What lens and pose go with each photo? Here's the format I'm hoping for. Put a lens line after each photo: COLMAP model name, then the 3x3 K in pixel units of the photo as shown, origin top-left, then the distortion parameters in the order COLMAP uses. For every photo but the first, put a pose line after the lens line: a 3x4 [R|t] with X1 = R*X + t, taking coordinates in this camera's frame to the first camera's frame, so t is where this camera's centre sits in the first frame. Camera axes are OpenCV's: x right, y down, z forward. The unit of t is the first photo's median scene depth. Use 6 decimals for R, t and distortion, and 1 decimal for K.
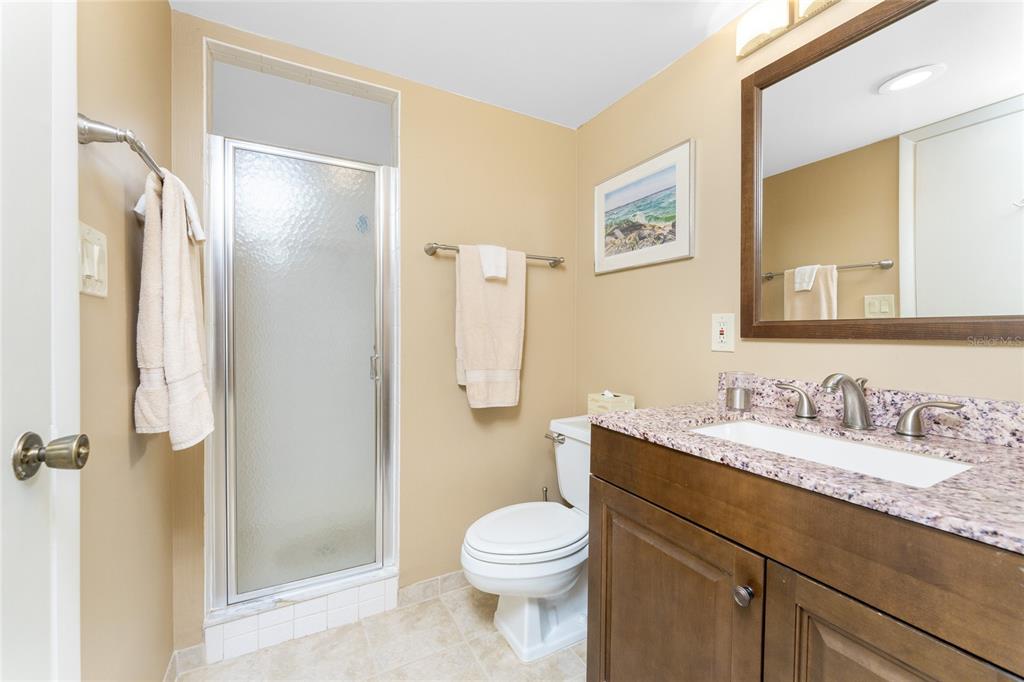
lens RADIAL K [[411.7, 0, 512.0], [0, 411.7, 341.0], [0, 0, 1]] dist [-0.001518, -0.000318]
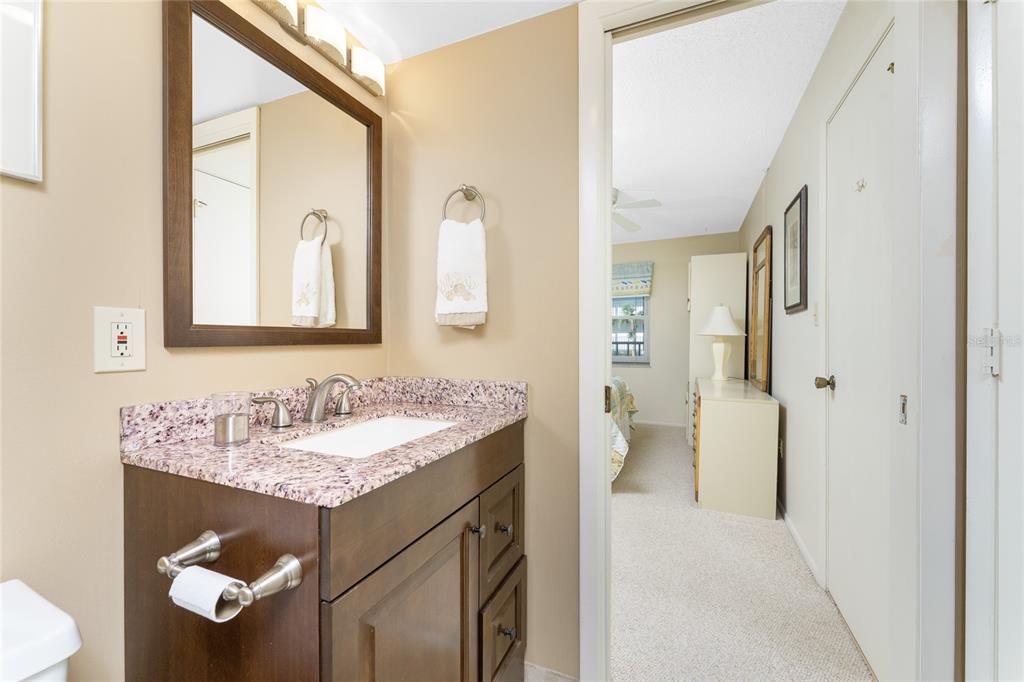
lens RADIAL K [[424.0, 0, 505.9], [0, 424.0, 345.8], [0, 0, 1]] dist [0.000367, -0.000032]
pose [[-0.621440, -0.016932, 0.783279, -0.402898], [0.011989, 0.999444, 0.031116, -0.030606], [-0.783370, 0.028727, -0.620891, 1.217266]]
